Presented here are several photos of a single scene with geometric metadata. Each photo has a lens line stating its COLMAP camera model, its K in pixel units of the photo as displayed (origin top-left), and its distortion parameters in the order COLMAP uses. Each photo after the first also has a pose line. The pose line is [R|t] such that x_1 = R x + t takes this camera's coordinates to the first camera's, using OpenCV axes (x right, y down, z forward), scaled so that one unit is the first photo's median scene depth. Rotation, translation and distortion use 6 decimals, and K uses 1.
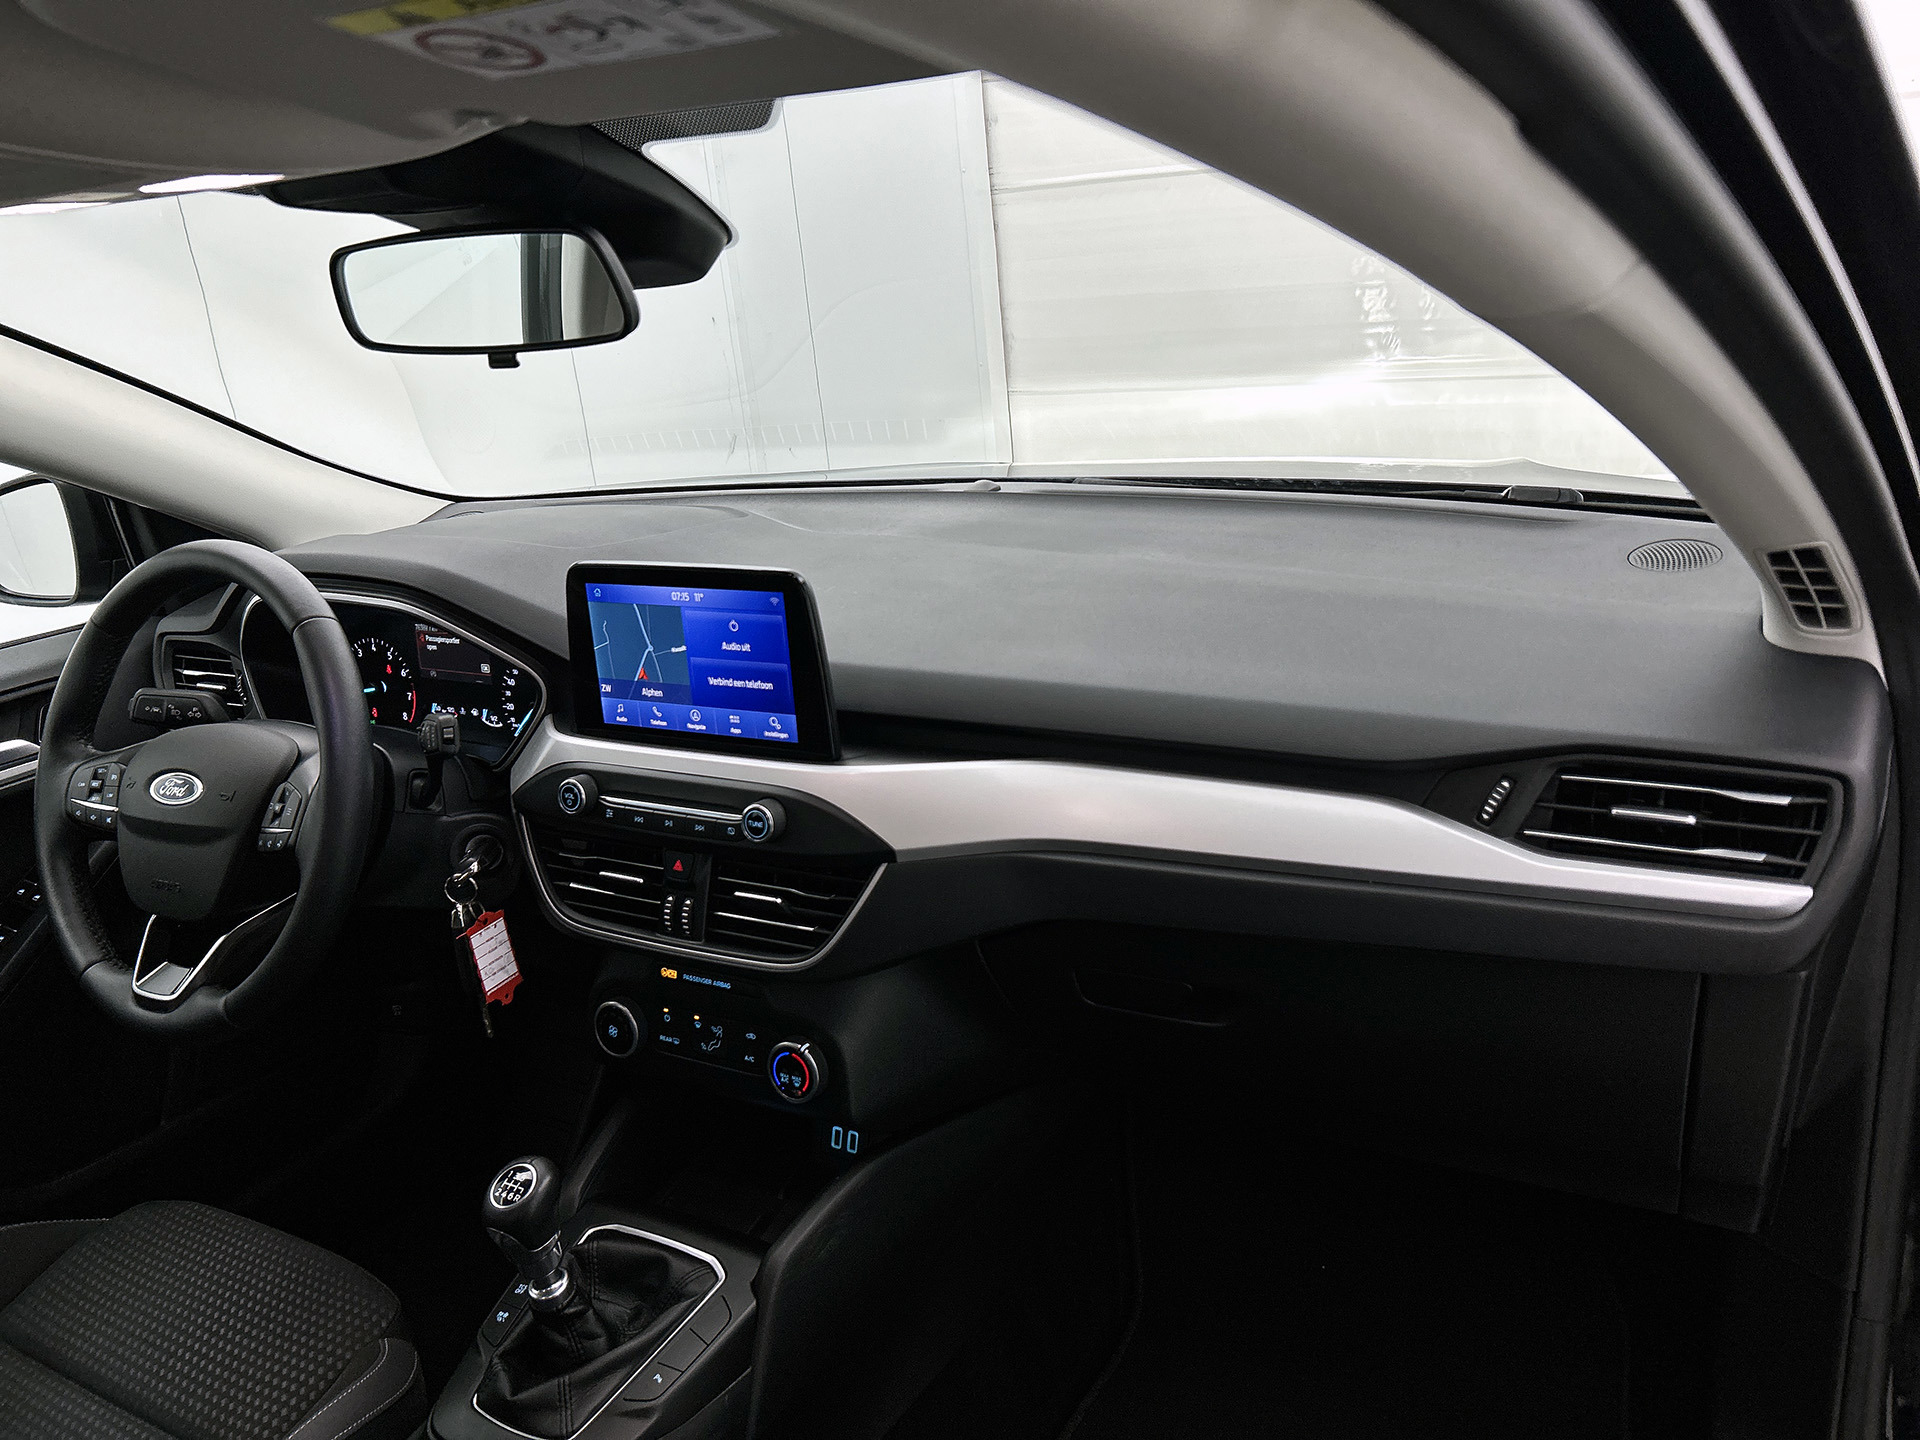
lens RADIAL K [[1502.9, 0, 959.6], [0, 1502.9, 726.5], [0, 0, 1]] dist [0.045805, -0.073057]
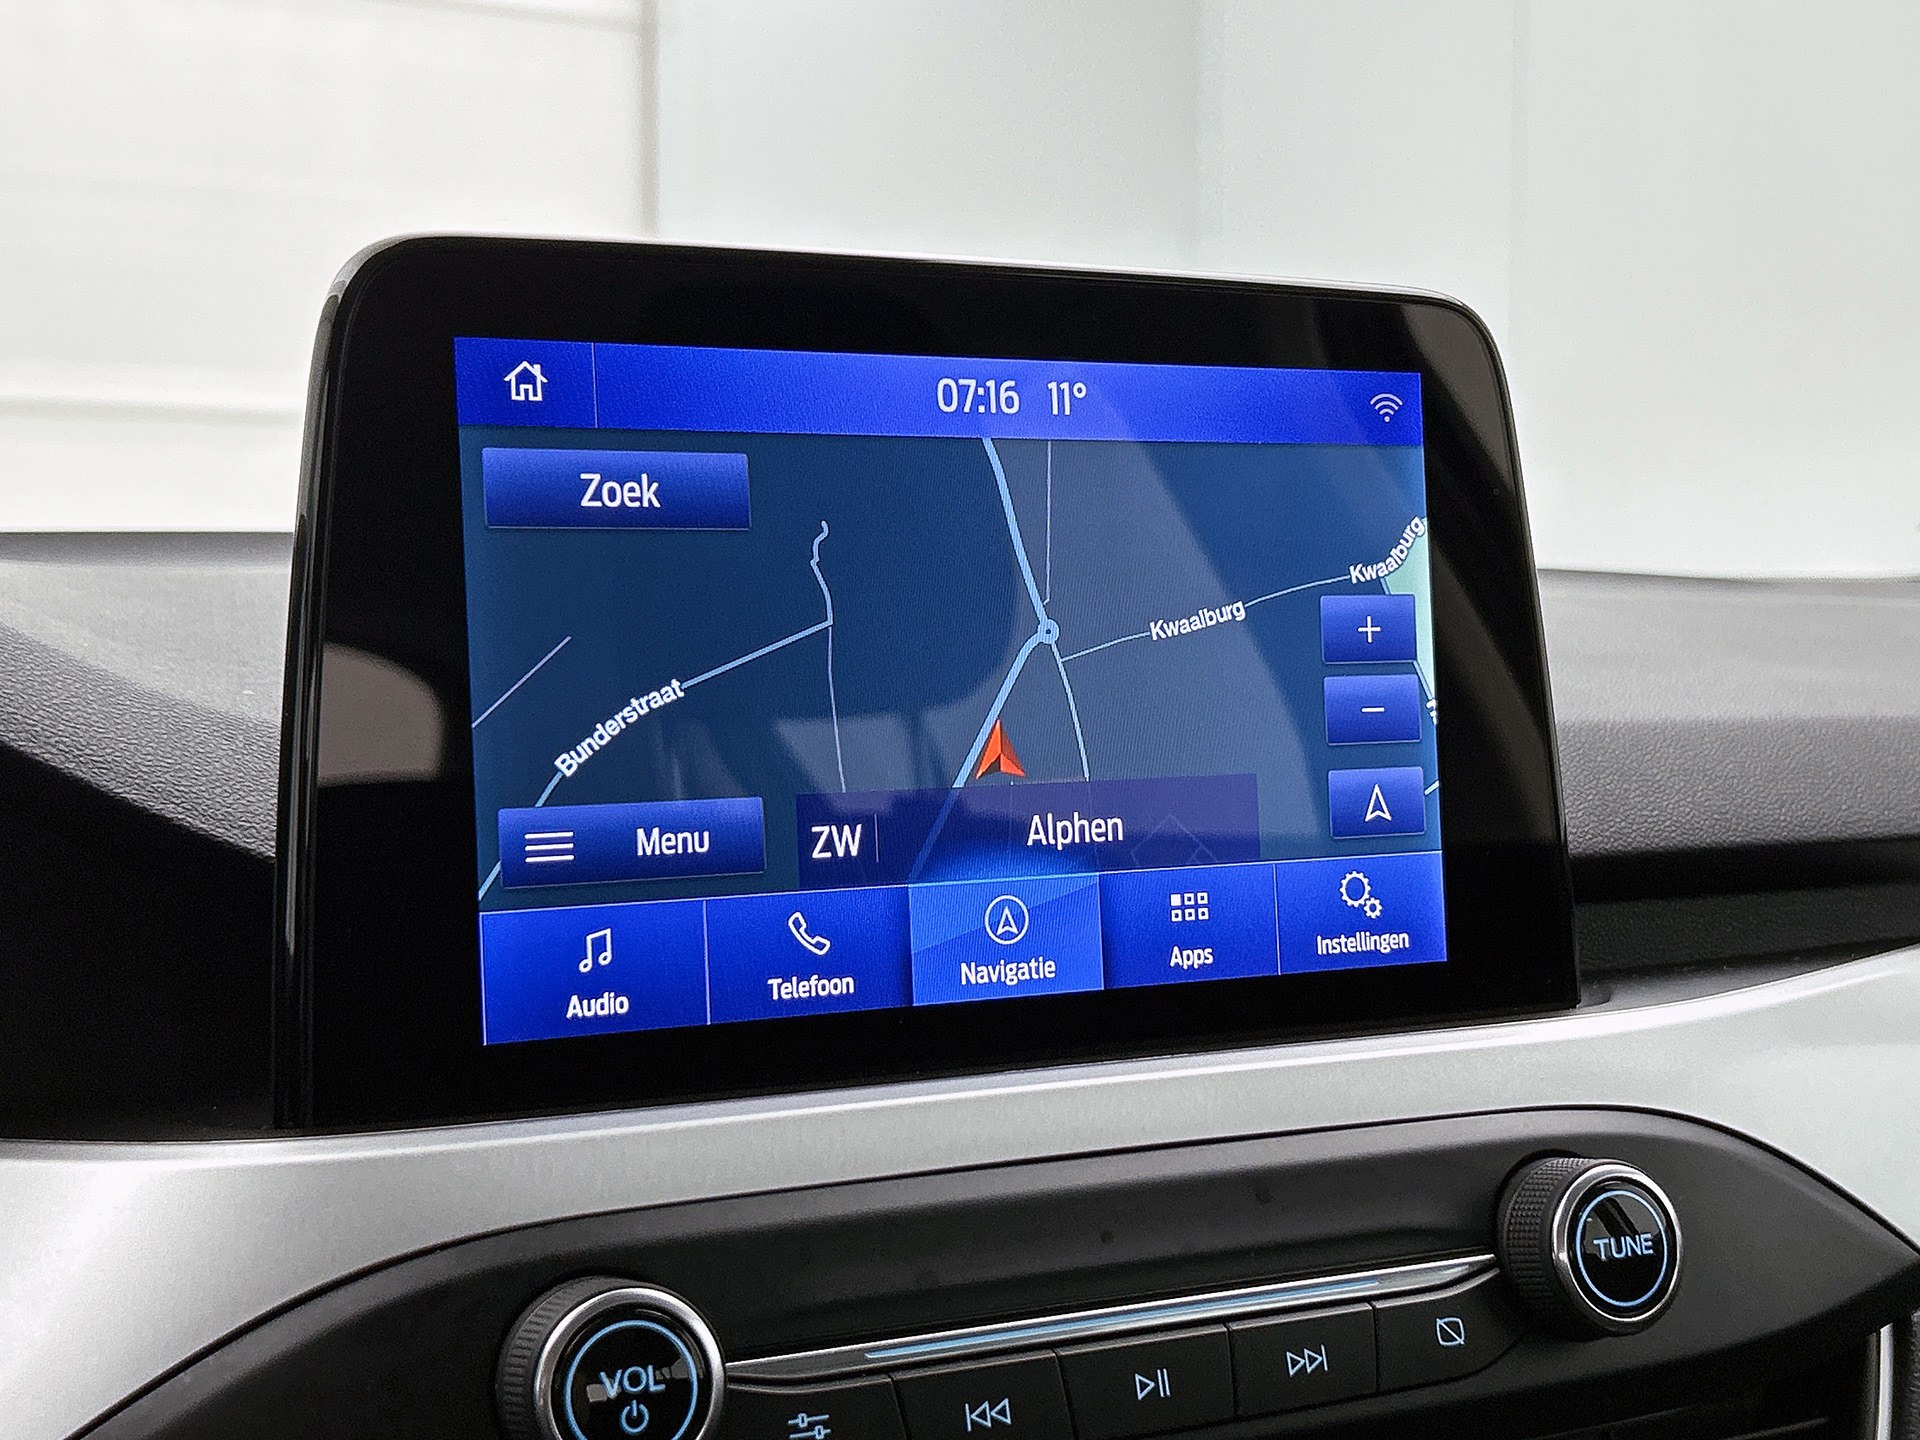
lens RADIAL K [[2640.5, 0, 969.5], [0, 2640.5, 739.6], [0, 0, 1]] dist [0.141656, 0.000000]
pose [[0.555776, 0.044277, 0.830152, -0.516287], [0.225113, 0.953258, -0.201553, 0.046725], [-0.800273, 0.298897, 0.519831, 0.784323]]
